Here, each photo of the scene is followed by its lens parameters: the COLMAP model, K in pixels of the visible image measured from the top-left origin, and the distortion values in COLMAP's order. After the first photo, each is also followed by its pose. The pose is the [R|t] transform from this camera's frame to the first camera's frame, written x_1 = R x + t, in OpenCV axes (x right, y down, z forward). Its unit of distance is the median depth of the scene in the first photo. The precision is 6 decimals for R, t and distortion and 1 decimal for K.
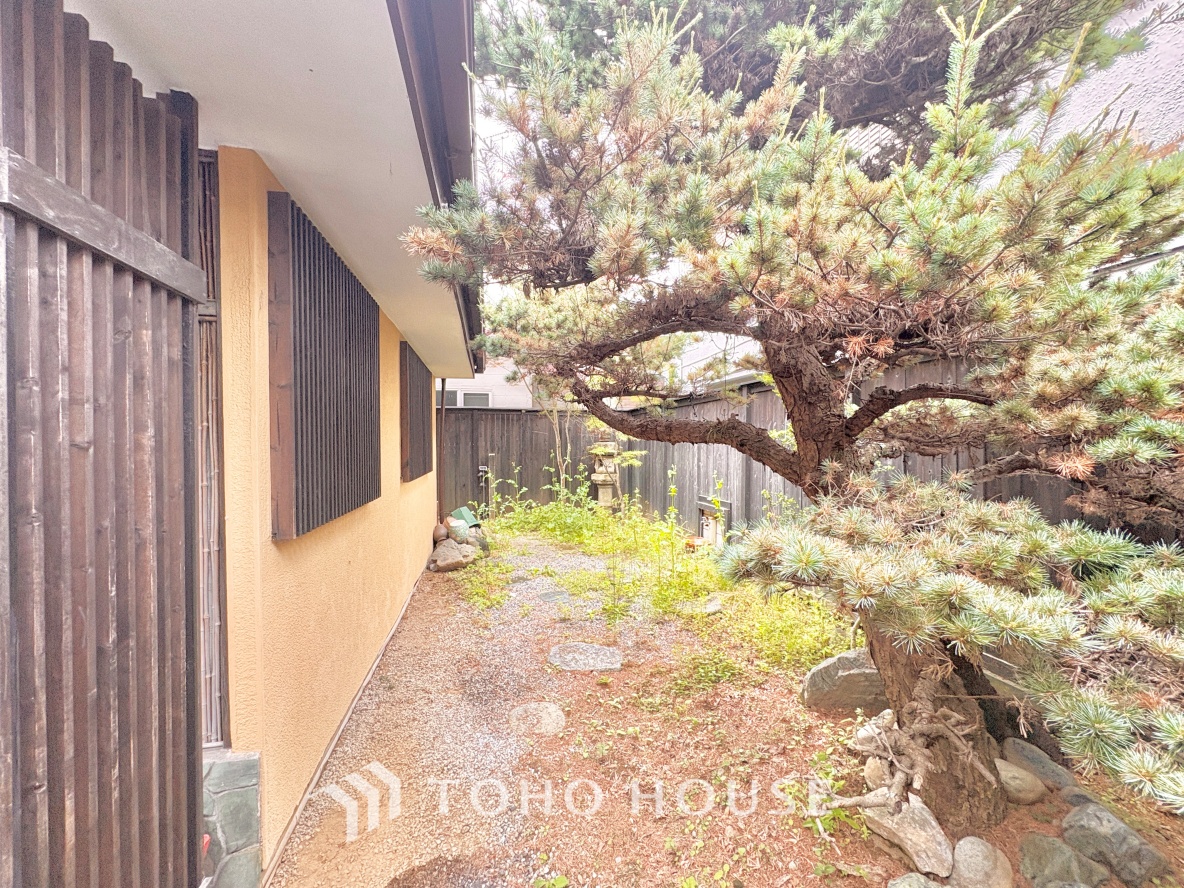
lens RADIAL K [[469.4, 0, 592.4], [0, 469.4, 441.7], [0, 0, 1]] dist [-0.001717, 0.000333]
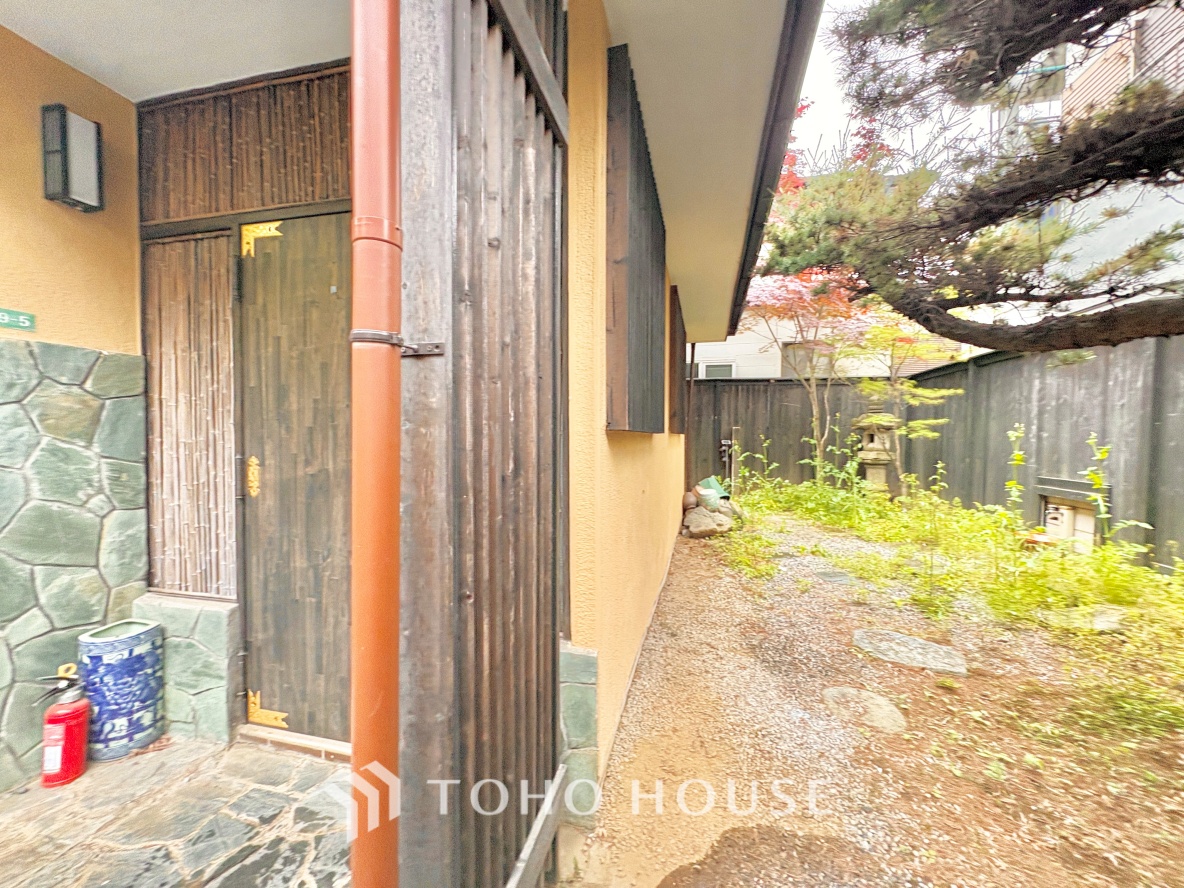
lens RADIAL K [[469.4, 0, 592.1], [0, 469.4, 442.0], [0, 0, 1]] dist [-0.001717, 0.000333]
pose [[0.896373, 0.019127, -0.442887, -0.173043], [-0.012032, 0.999750, 0.018824, 0.126170], [0.443136, -0.011545, 0.896380, 0.091016]]
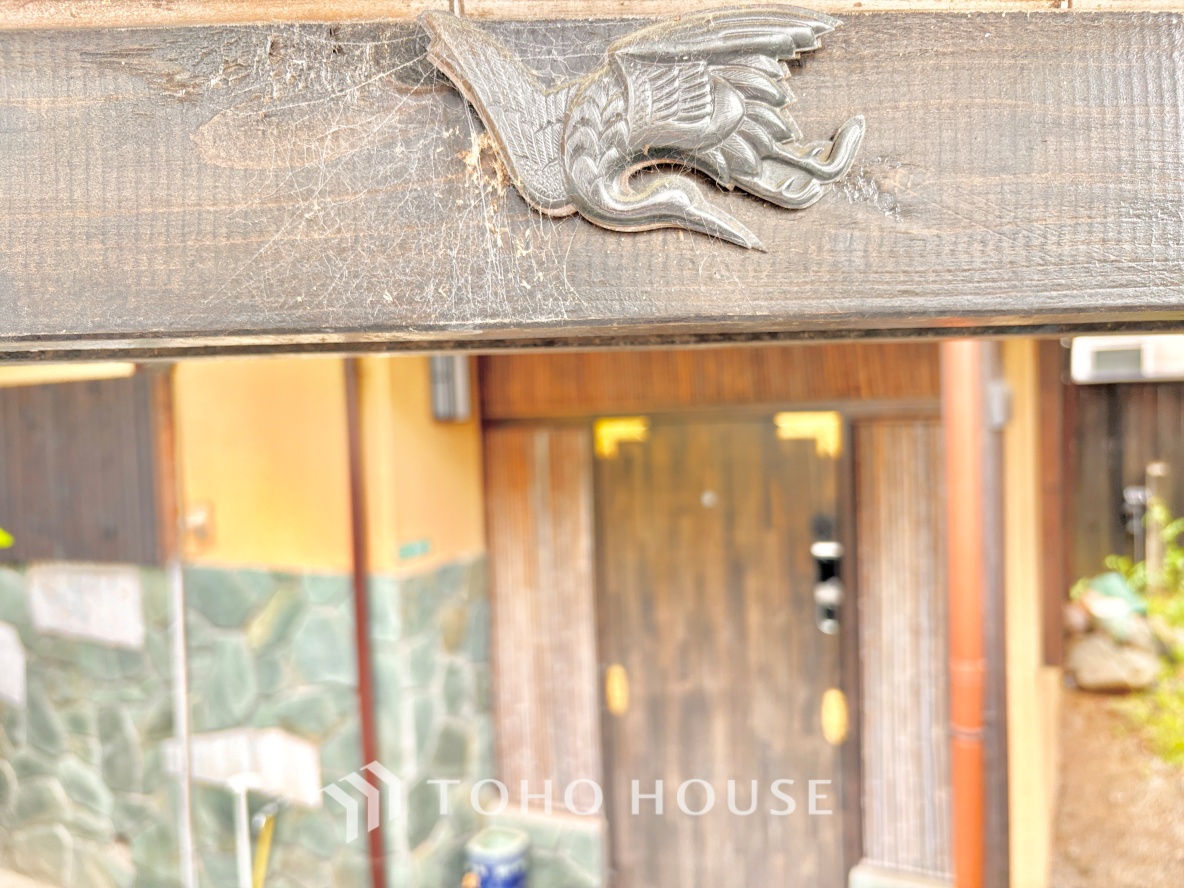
lens RADIAL K [[938.7, 0, 591.3], [0, 938.7, 447.4], [0, 0, 1]] dist [-0.005825, -0.026132]
pose [[0.770100, 0.005804, -0.637897, -0.131905], [0.027440, 0.998732, 0.042214, -0.165717], [0.637333, -0.050013, 0.768964, -0.463895]]
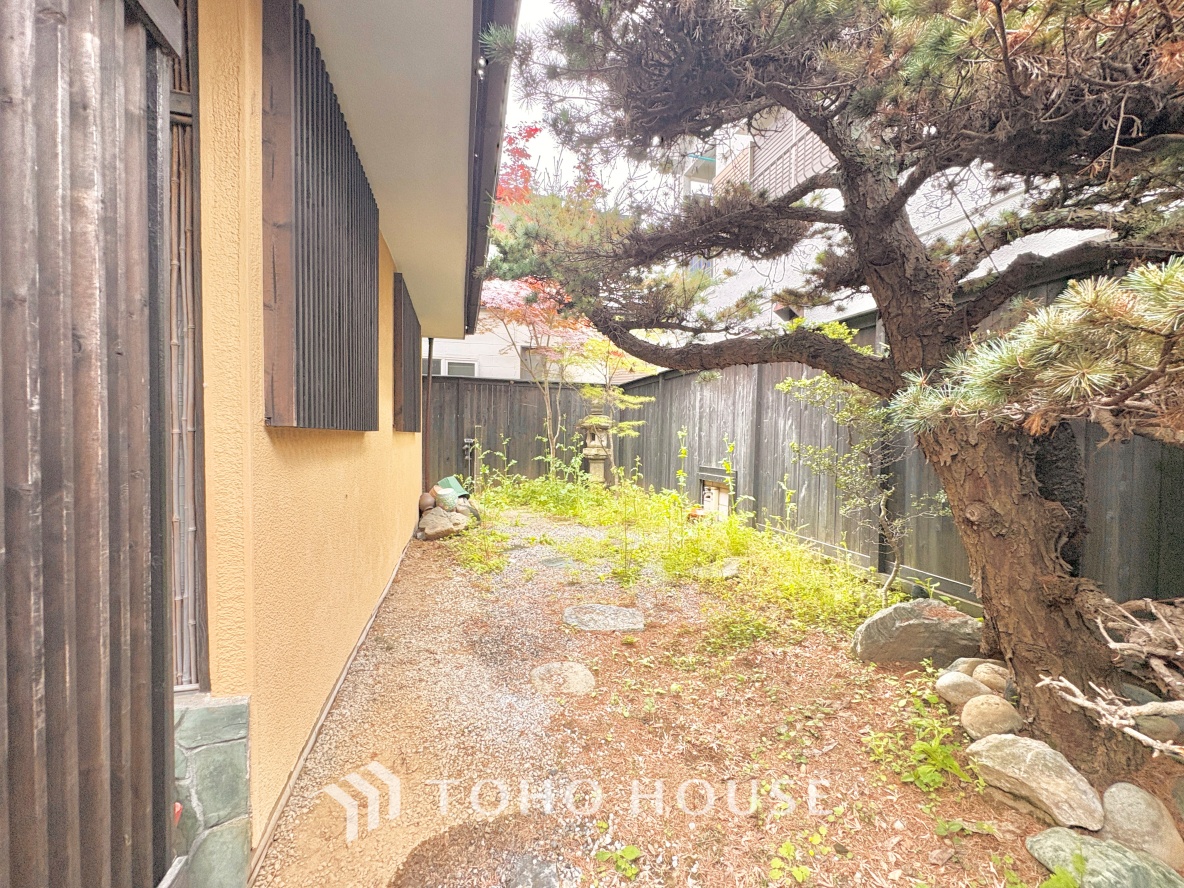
lens RADIAL K [[469.4, 0, 591.9], [0, 469.4, 442.2], [0, 0, 1]] dist [-0.001717, 0.000333]
pose [[0.998374, 0.015653, 0.054815, -0.111052], [-0.016507, 0.999749, 0.015160, 0.125799], [-0.054564, -0.016040, 0.998381, 0.118637]]
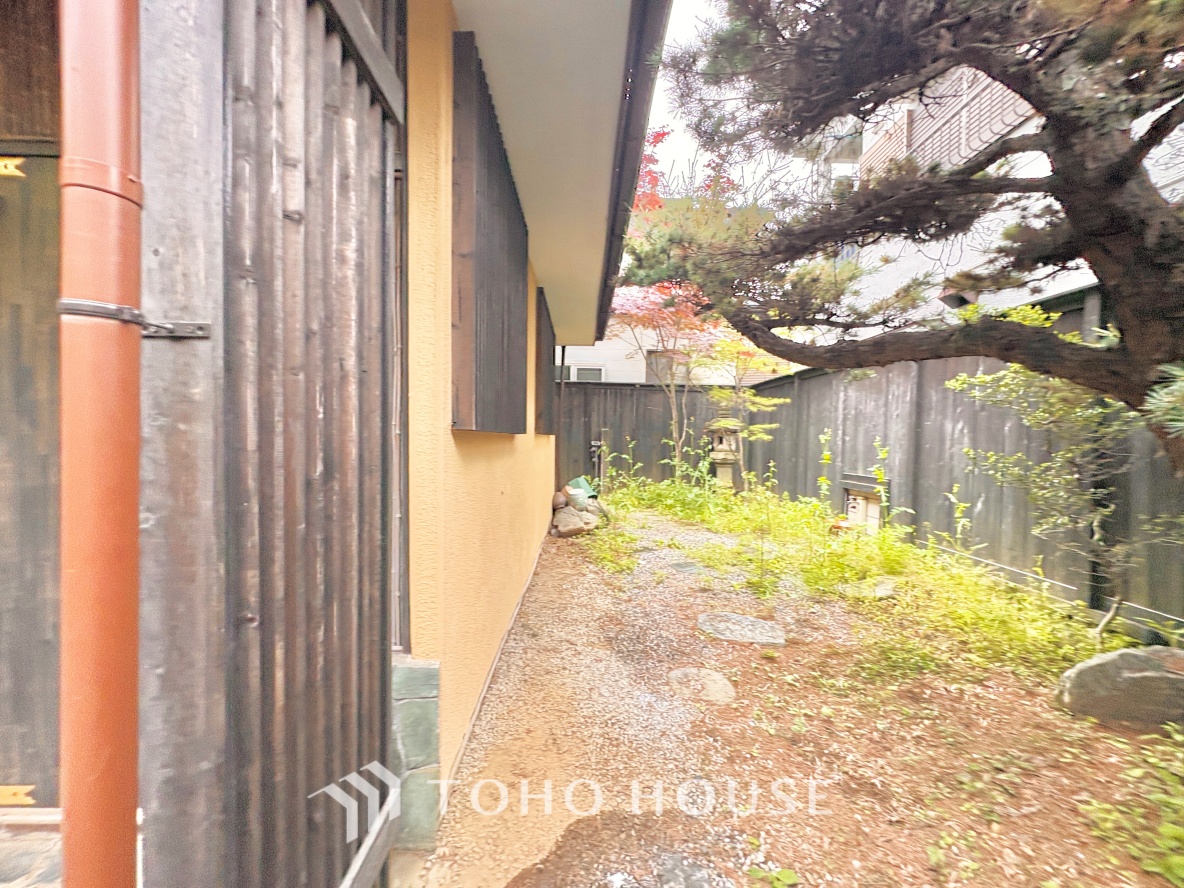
lens RADIAL K [[469.4, 0, 591.7], [0, 469.4, 442.0], [0, 0, 1]] dist [-0.001717, 0.000333]
pose [[0.979841, 0.022556, -0.198503, -0.143904], [-0.020438, 0.999710, 0.012715, 0.126167], [0.198732, -0.008402, 0.980018, 0.106072]]
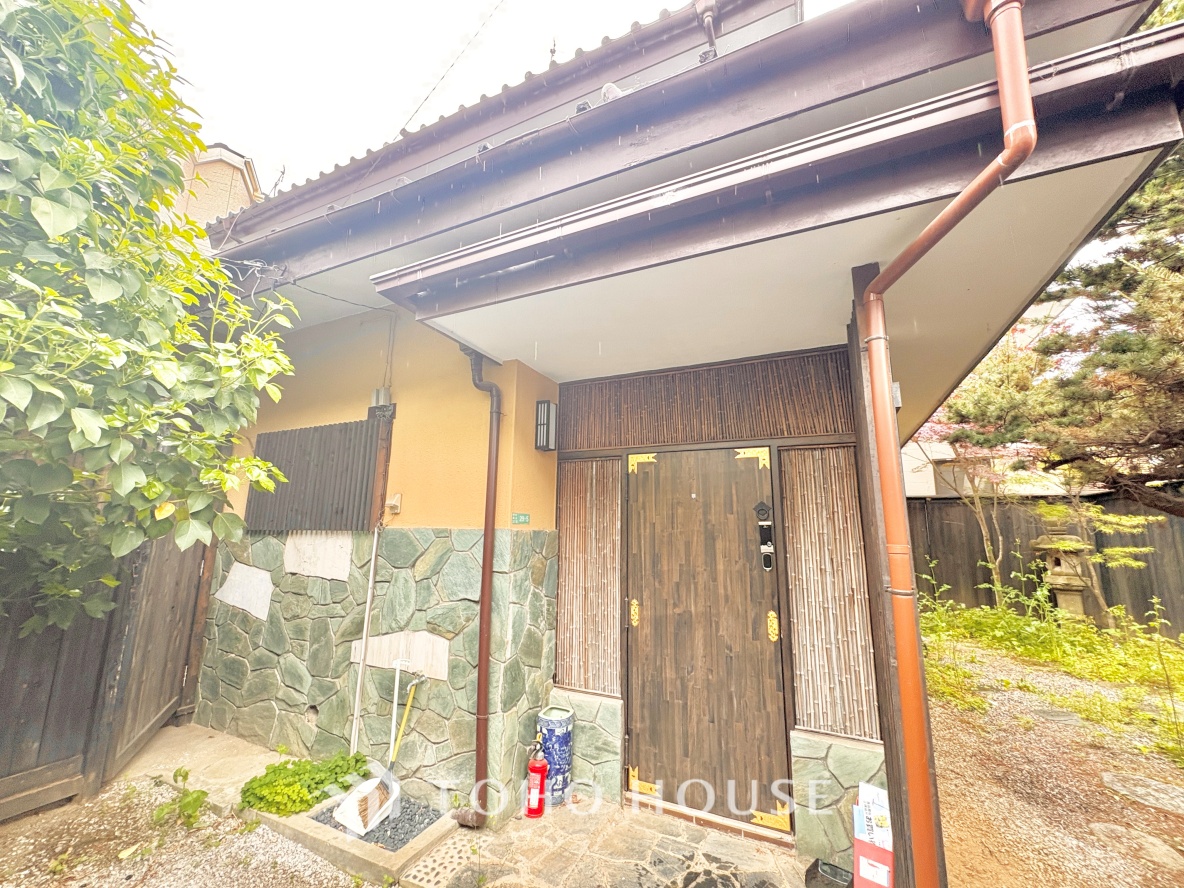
lens RADIAL K [[469.4, 0, 592.5], [0, 469.4, 443.3], [0, 0, 1]] dist [-0.001717, 0.000333]
pose [[0.786866, -0.095127, -0.609748, -0.296350], [-0.020363, 0.983508, -0.179716, 0.019405], [0.616788, 0.153829, 0.771952, -0.416924]]
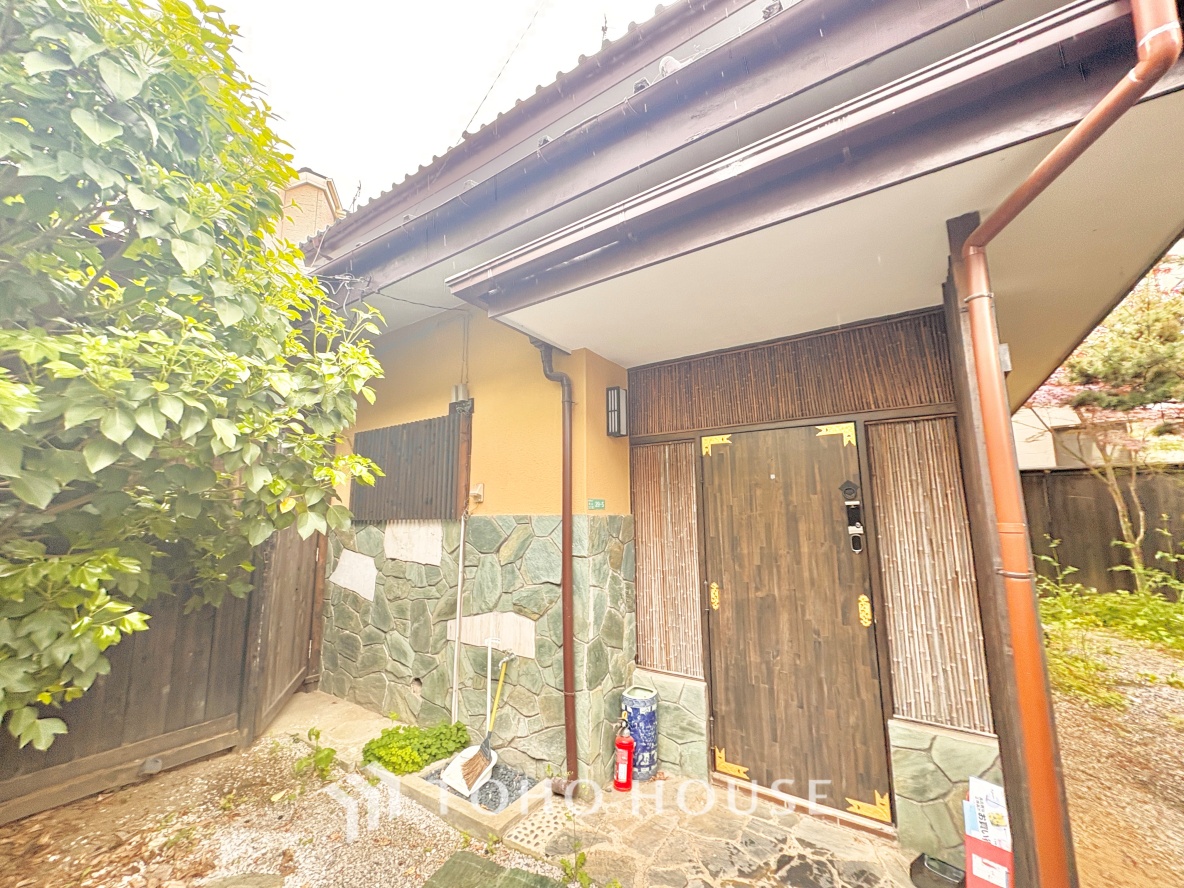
lens RADIAL K [[469.4, 0, 592.7], [0, 469.4, 443.2], [0, 0, 1]] dist [-0.001717, 0.000333]
pose [[0.683989, -0.107490, -0.721529, -0.296041], [0.000257, 0.989120, -0.147111, 0.019370], [0.729492, 0.100436, 0.676575, -0.425239]]
